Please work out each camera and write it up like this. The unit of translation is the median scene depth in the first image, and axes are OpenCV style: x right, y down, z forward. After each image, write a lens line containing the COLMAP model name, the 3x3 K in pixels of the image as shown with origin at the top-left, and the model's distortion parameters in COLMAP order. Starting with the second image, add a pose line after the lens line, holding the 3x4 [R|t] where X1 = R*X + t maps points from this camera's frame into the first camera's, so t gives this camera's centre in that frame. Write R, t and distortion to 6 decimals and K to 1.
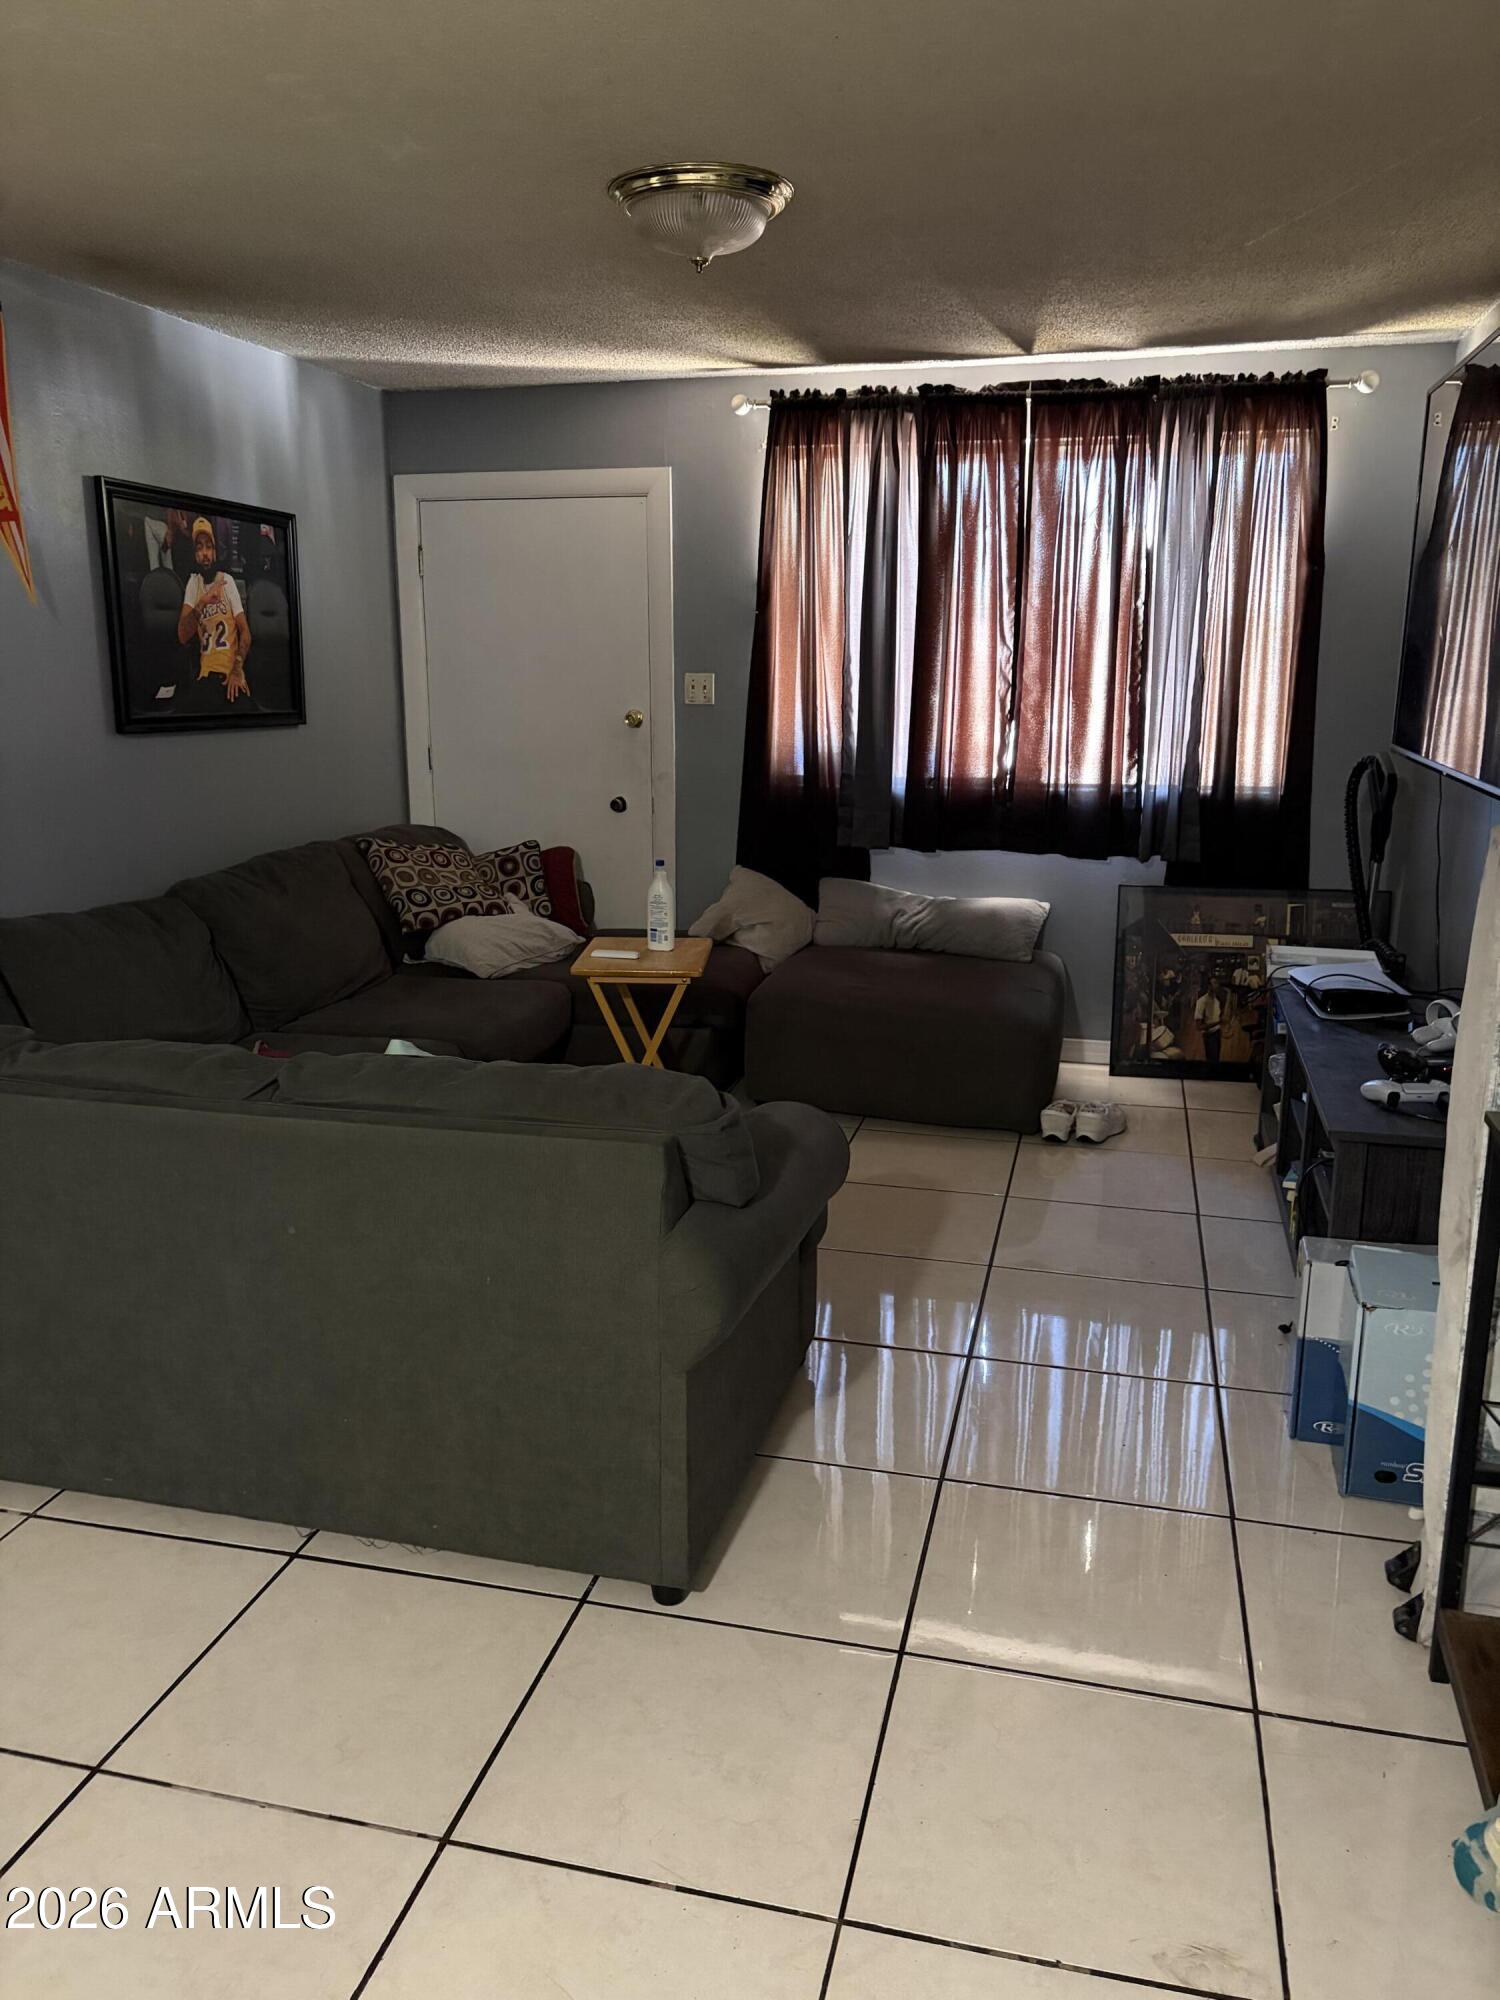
lens RADIAL K [[1514.9, 0, 737.6], [0, 1514.9, 993.8], [0, 0, 1]] dist [0.032517, -0.041913]
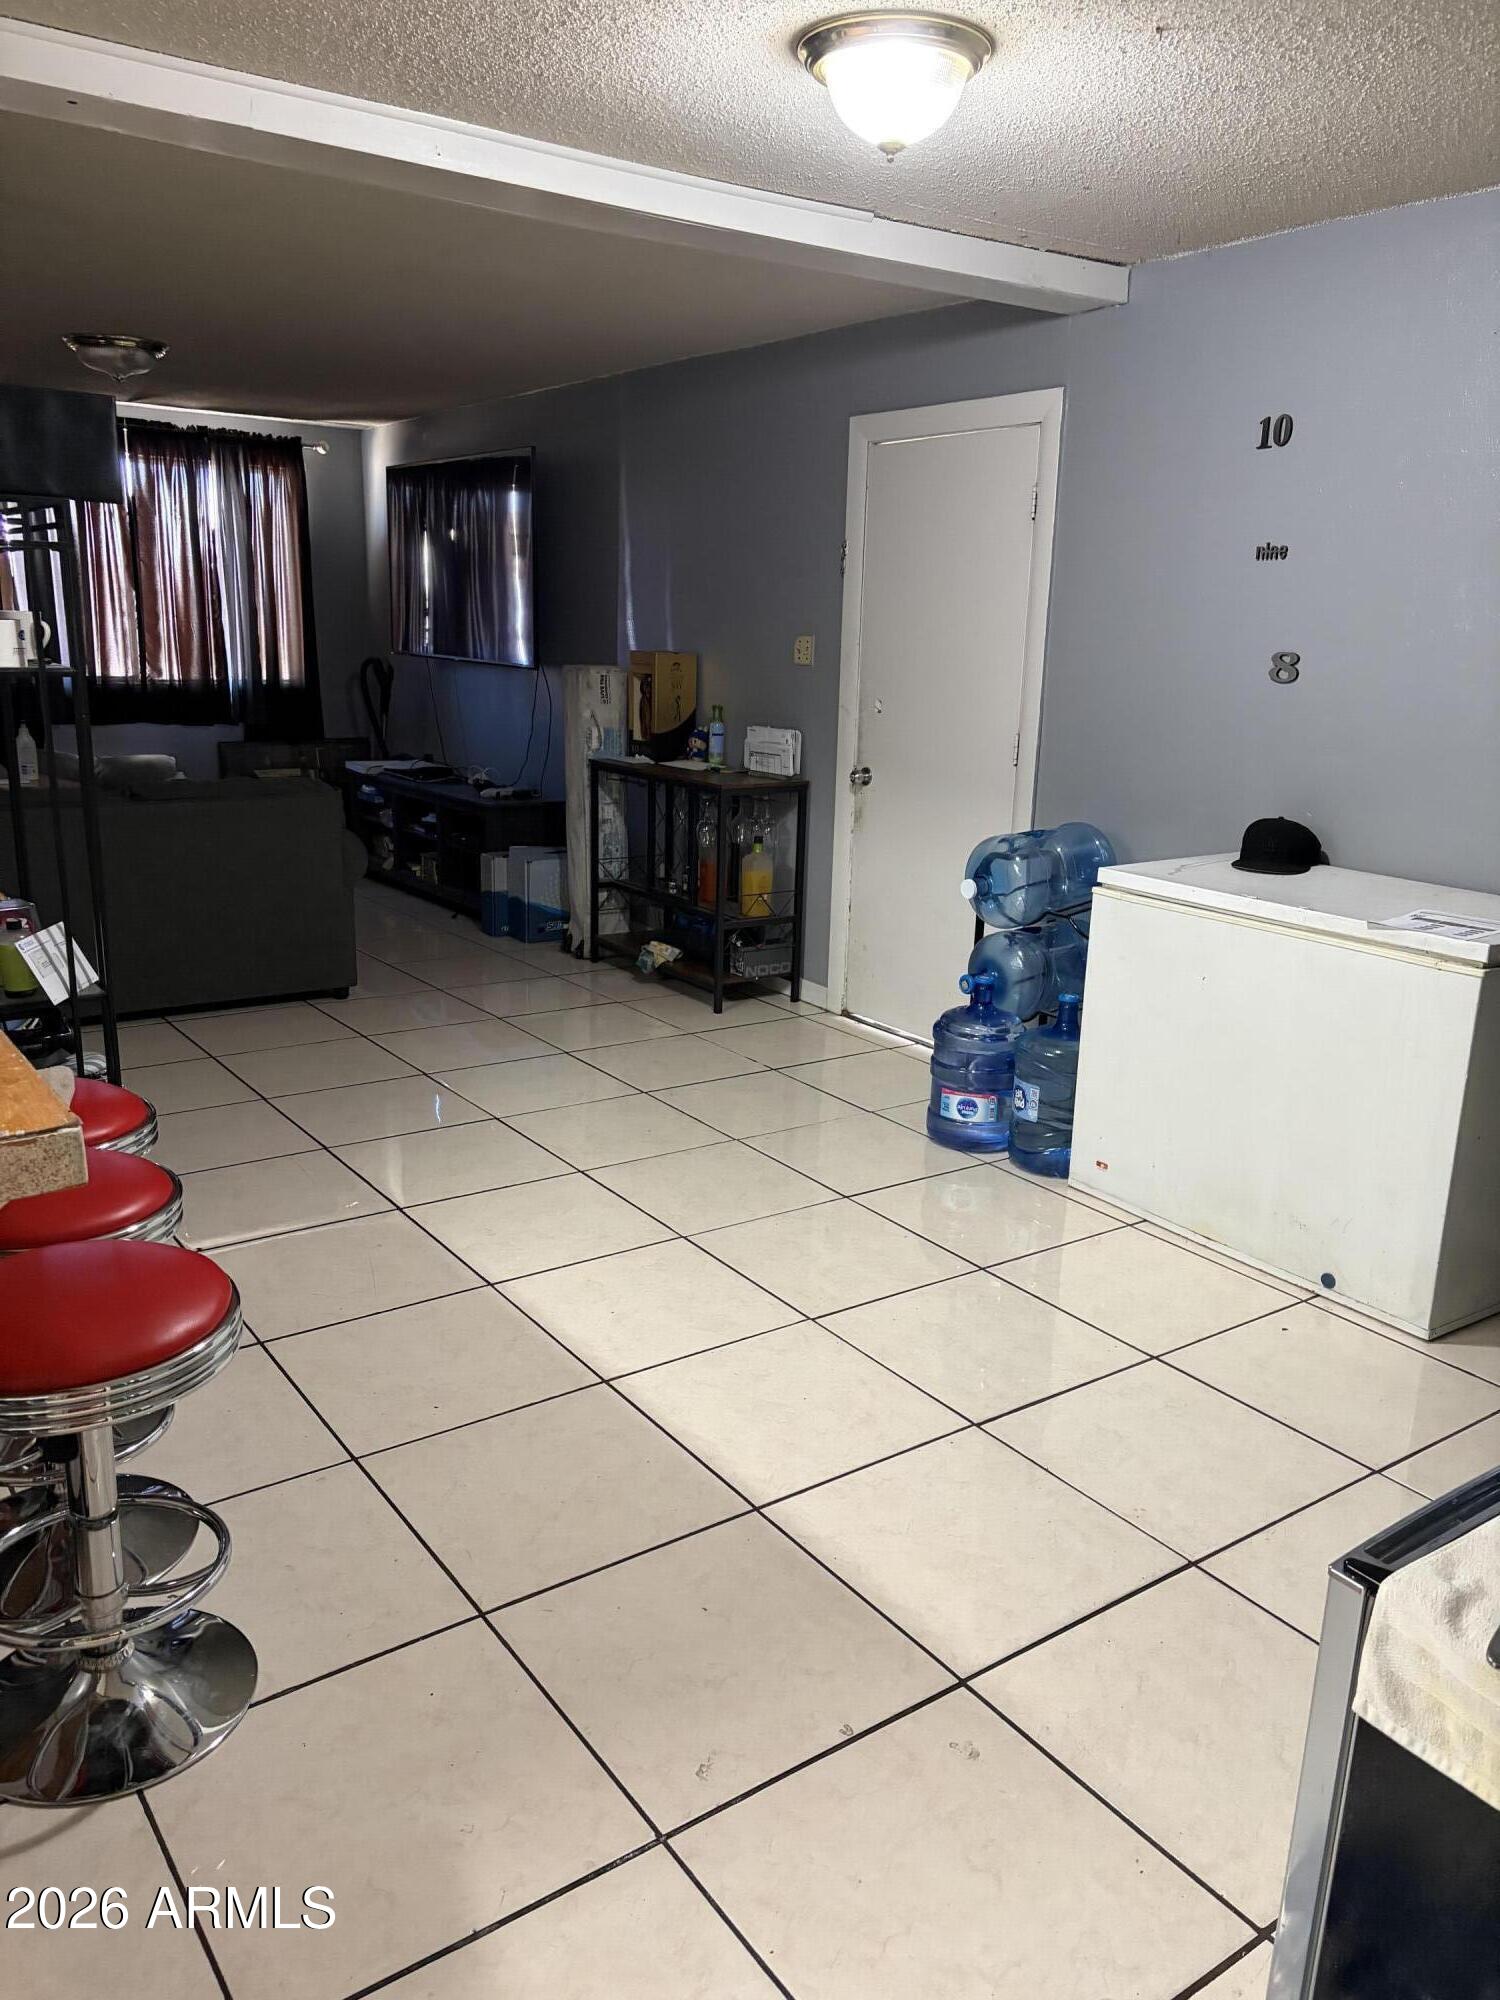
lens RADIAL K [[1514.9, 0, 752.1], [0, 1514.9, 1009.9], [0, 0, 1]] dist [0.032517, -0.041913]
pose [[0.643648, -0.169343, 0.746351, -0.667828], [0.134008, 0.985084, 0.107942, 0.115299], [-0.753498, 0.030540, 0.656740, -0.498652]]
